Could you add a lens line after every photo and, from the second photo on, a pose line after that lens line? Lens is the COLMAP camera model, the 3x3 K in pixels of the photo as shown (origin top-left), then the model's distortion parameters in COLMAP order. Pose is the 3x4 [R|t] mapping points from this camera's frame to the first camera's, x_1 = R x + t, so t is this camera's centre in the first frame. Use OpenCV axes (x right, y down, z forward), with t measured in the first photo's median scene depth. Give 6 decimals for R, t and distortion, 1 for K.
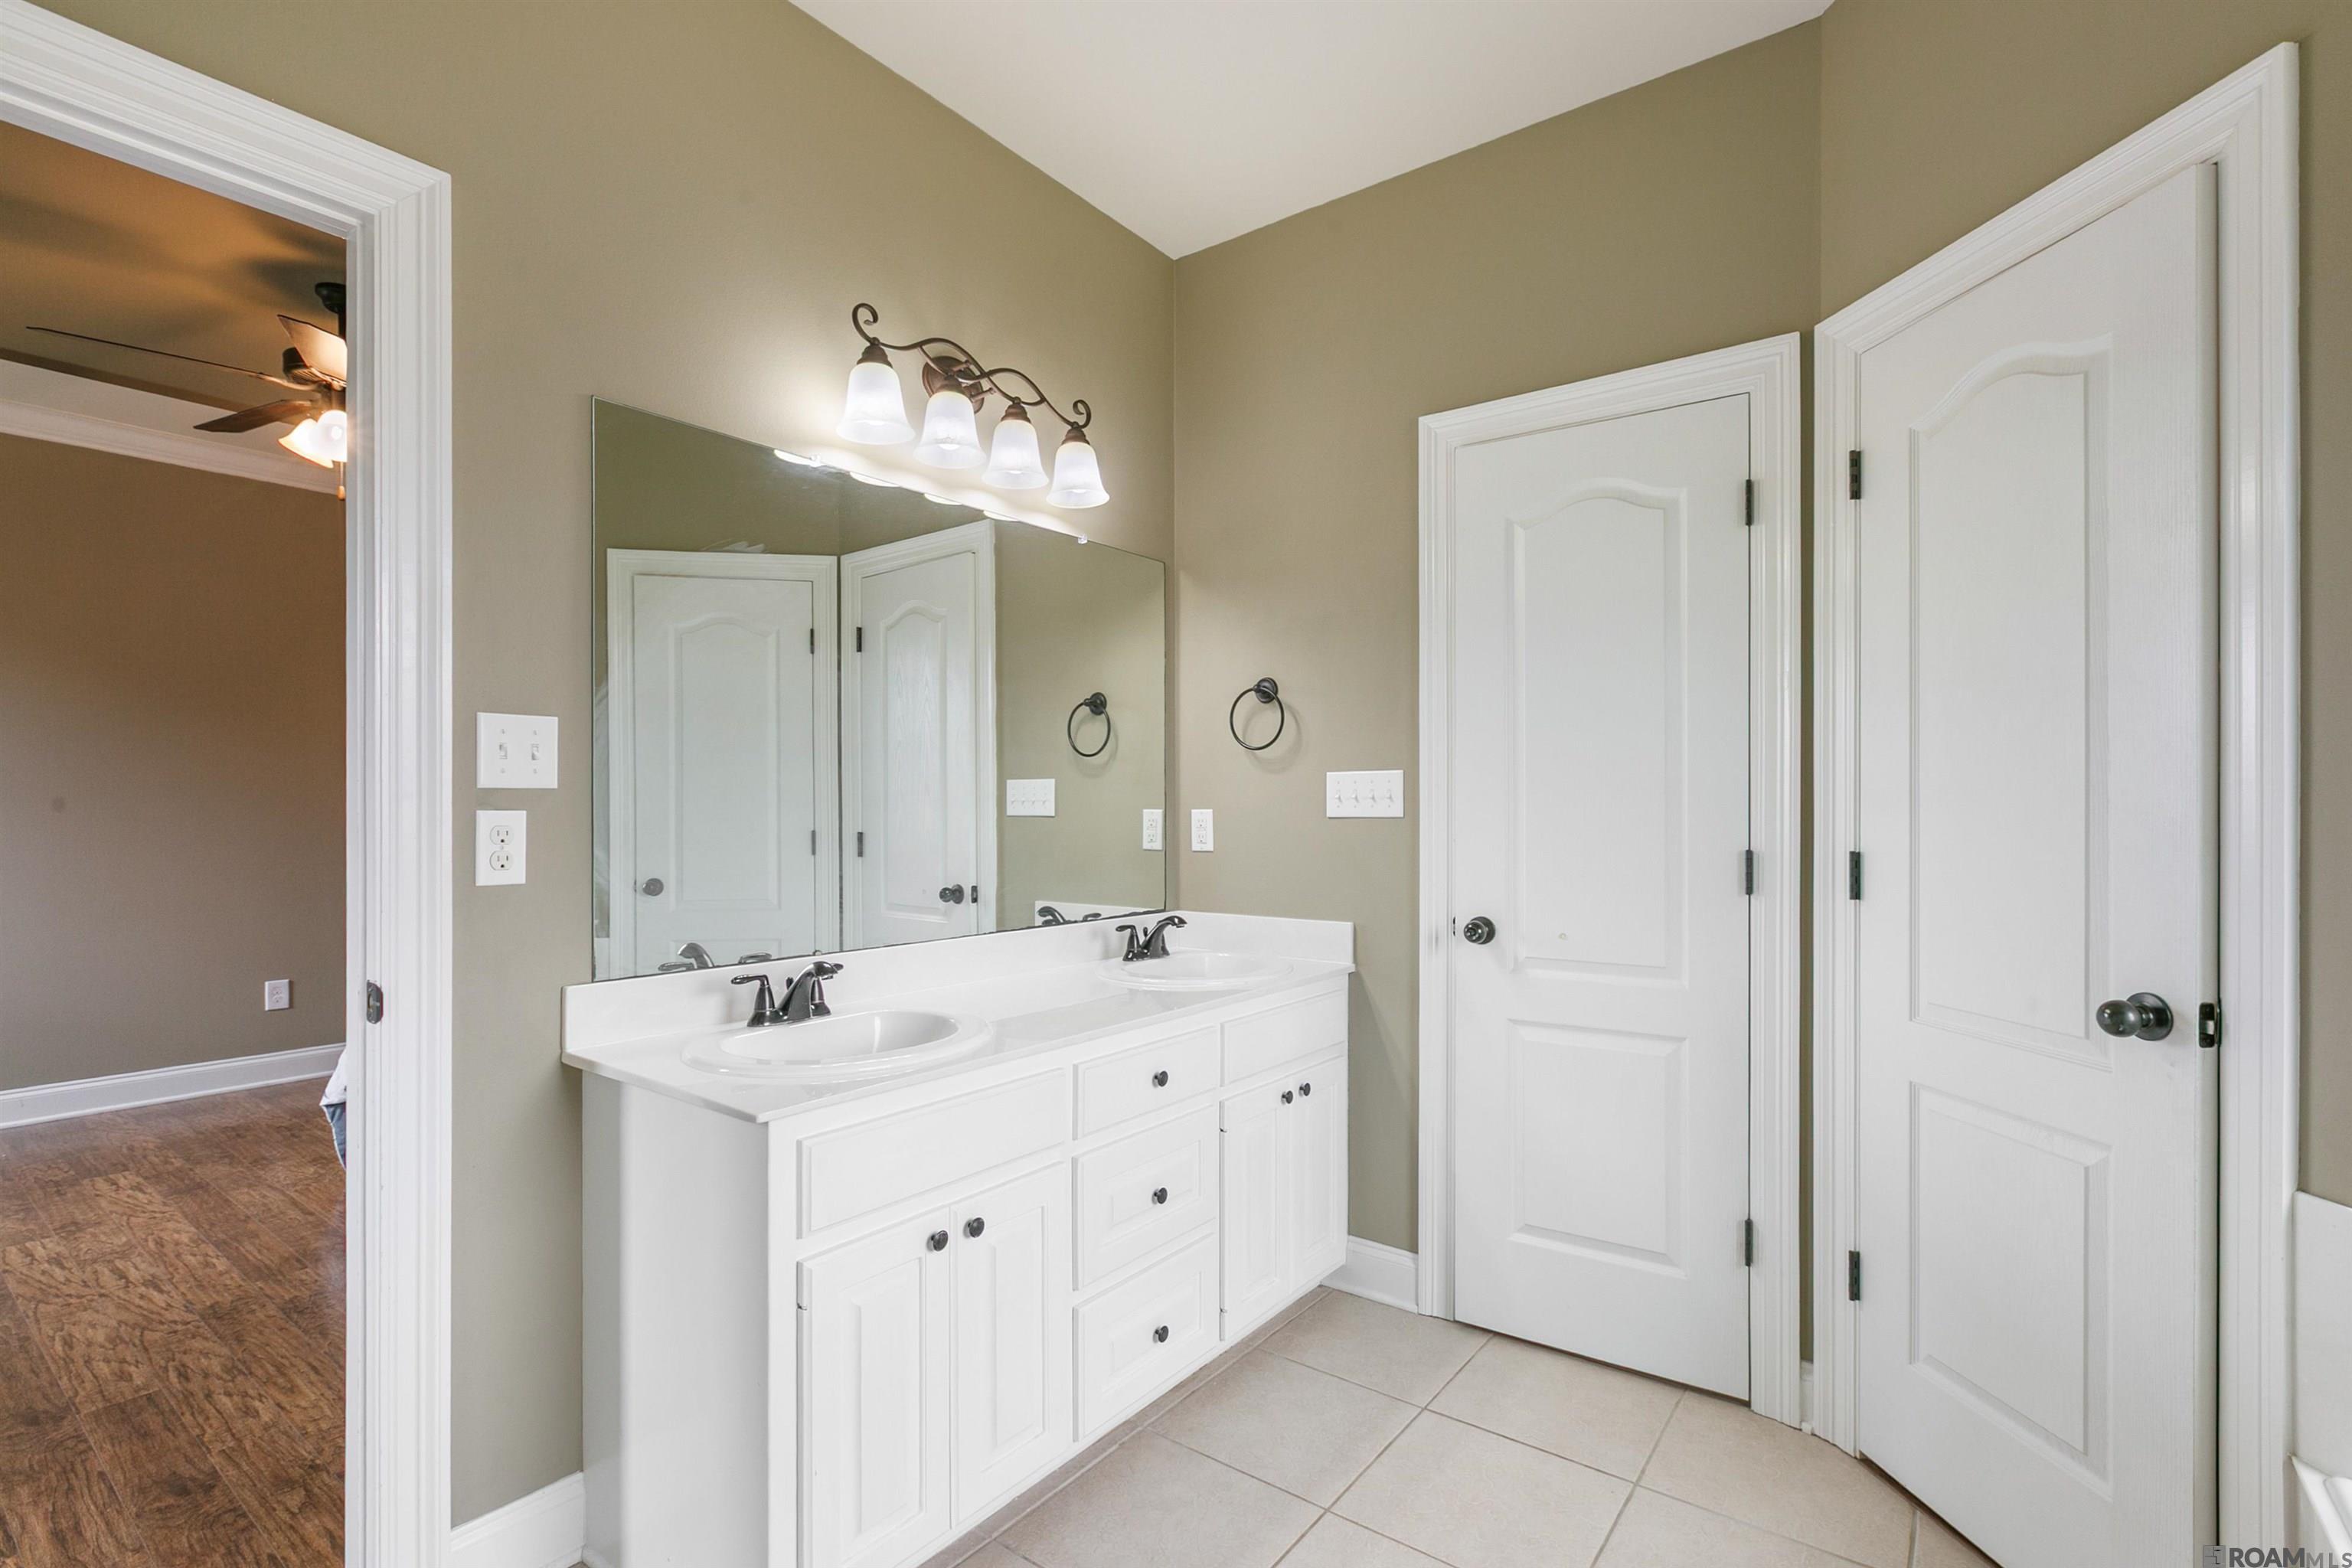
lens RADIAL K [[1073.7, 0, 1187.0], [0, 1073.7, 803.4], [0, 0, 1]] dist [-0.002202, 0.000080]
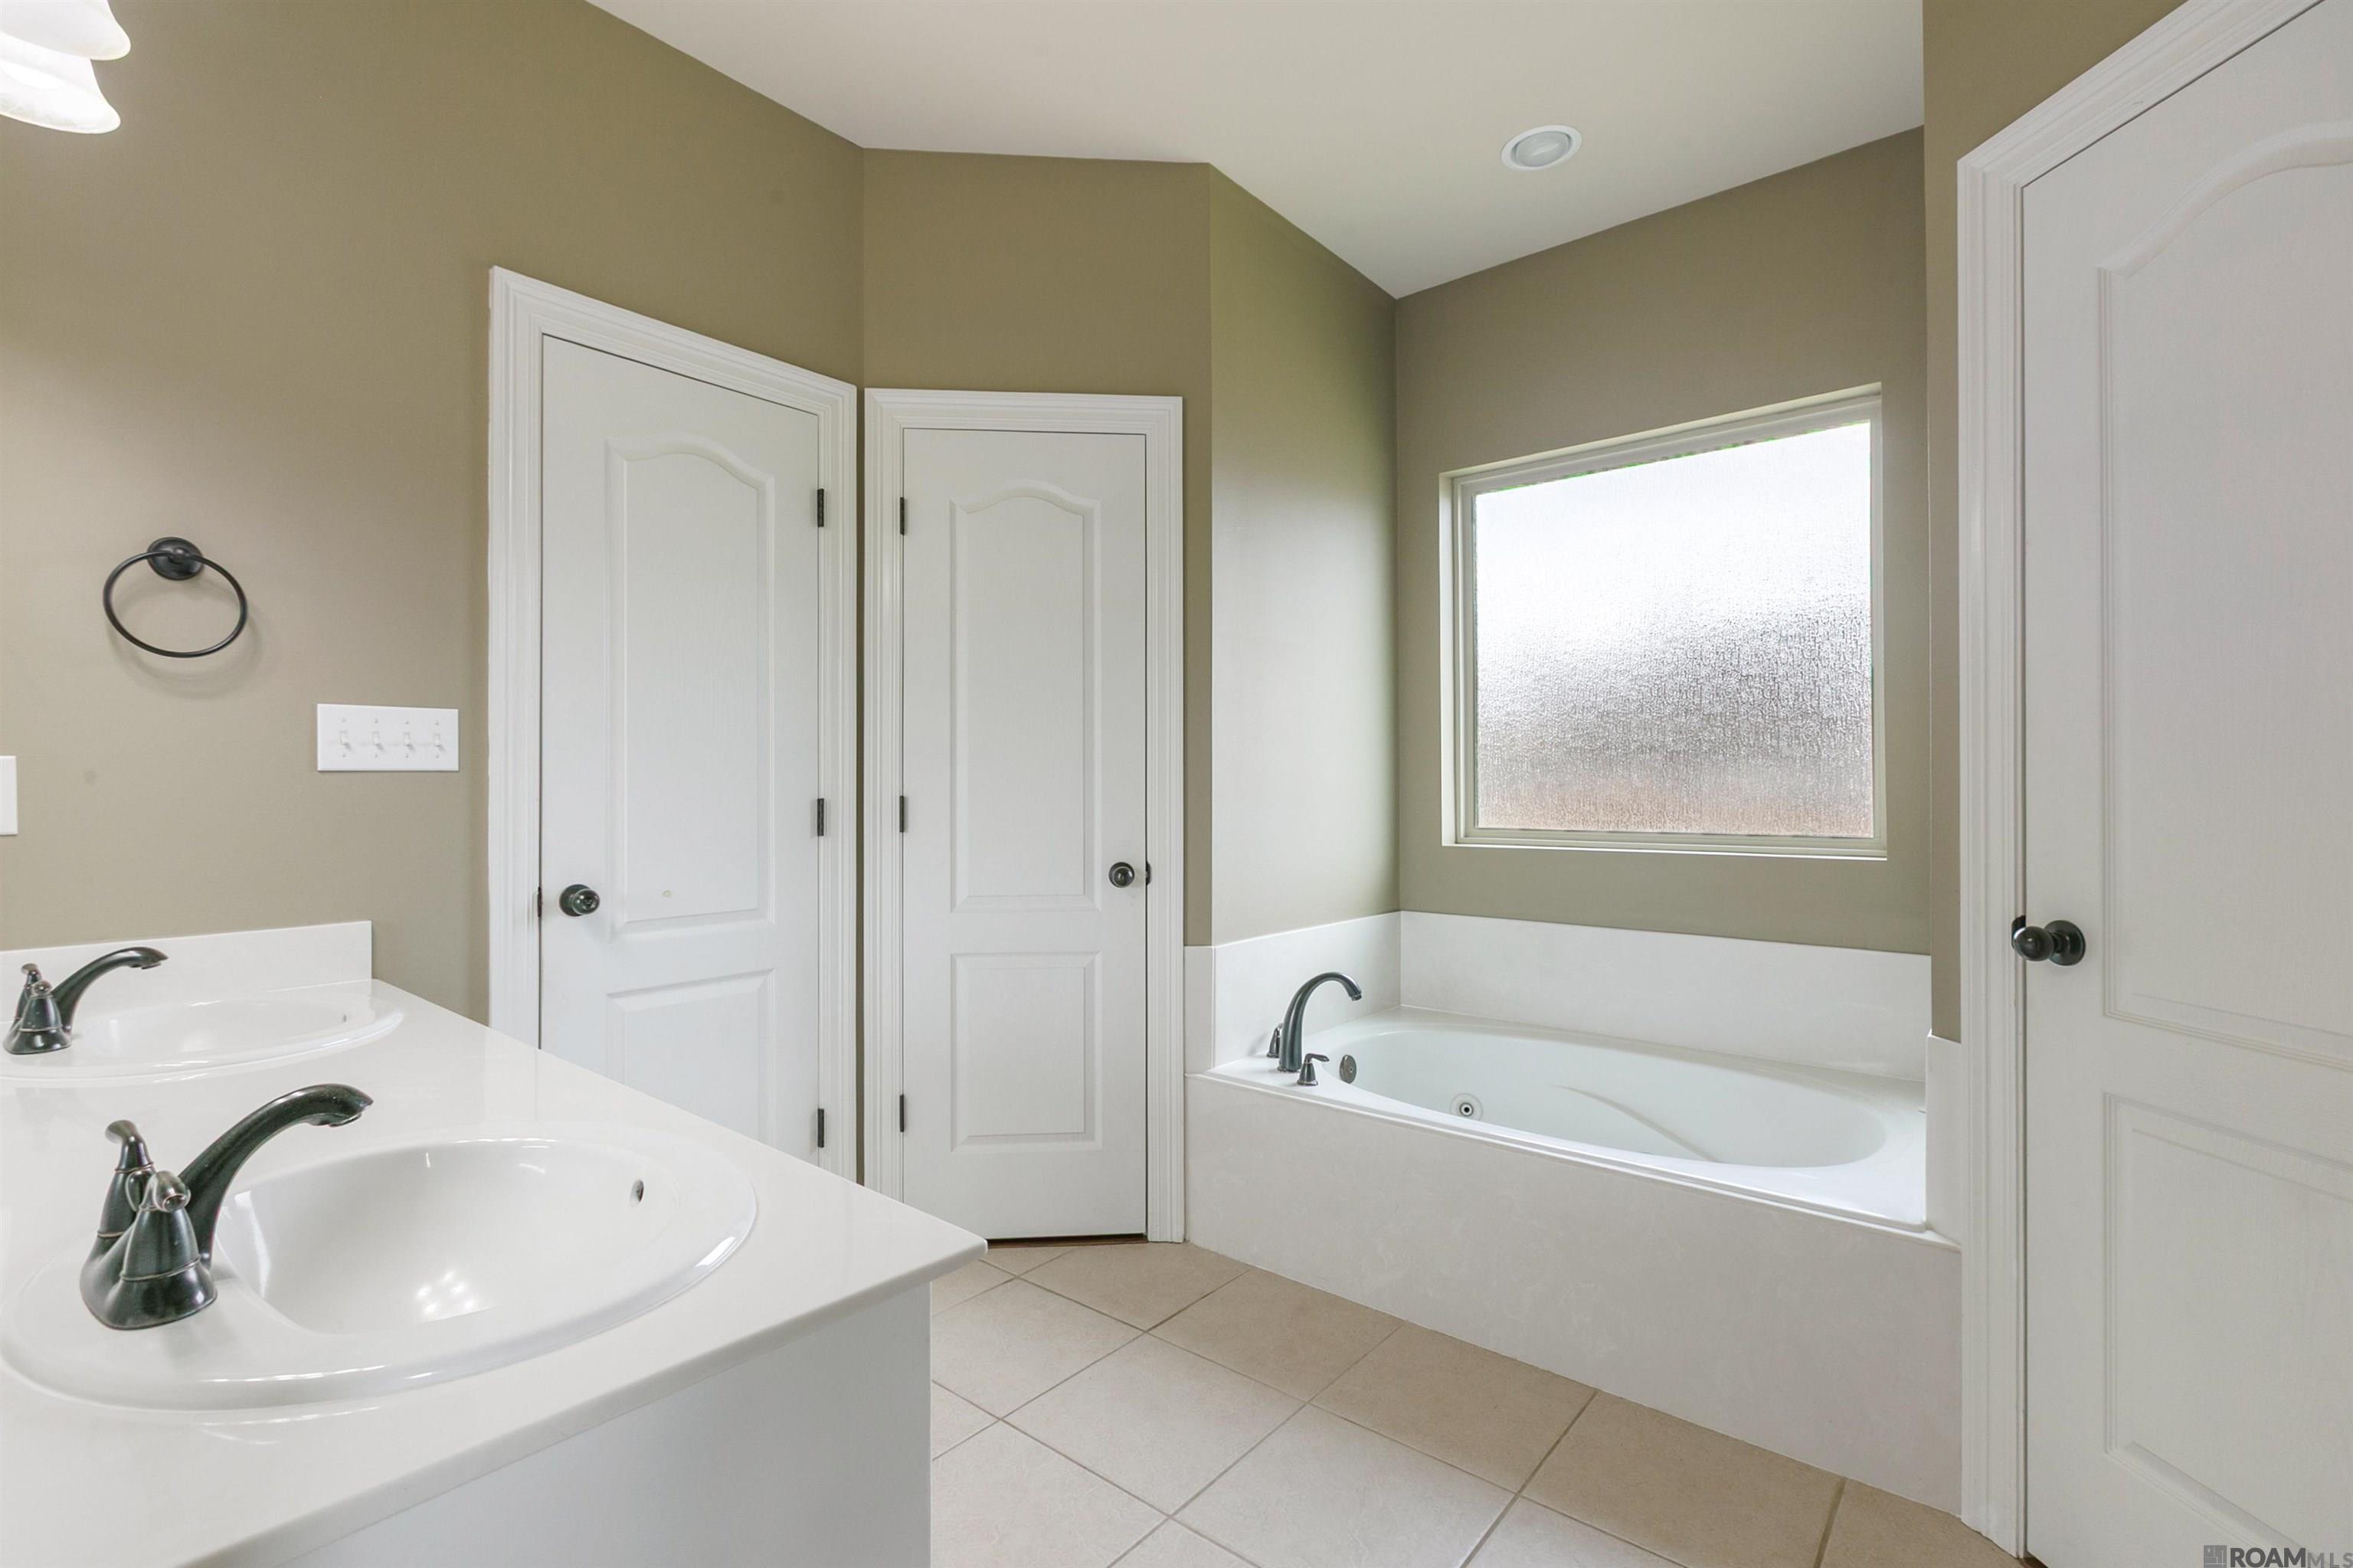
lens RADIAL K [[1074.2, 0, 1189.8], [0, 1074.2, 771.8], [0, 0, 1]] dist [-0.002202, 0.000080]
pose [[0.081954, 0.010010, 0.996586, -0.587363], [-0.000074, 0.999950, -0.010038, 0.023414], [-0.996636, 0.000749, 0.081951, 0.452571]]
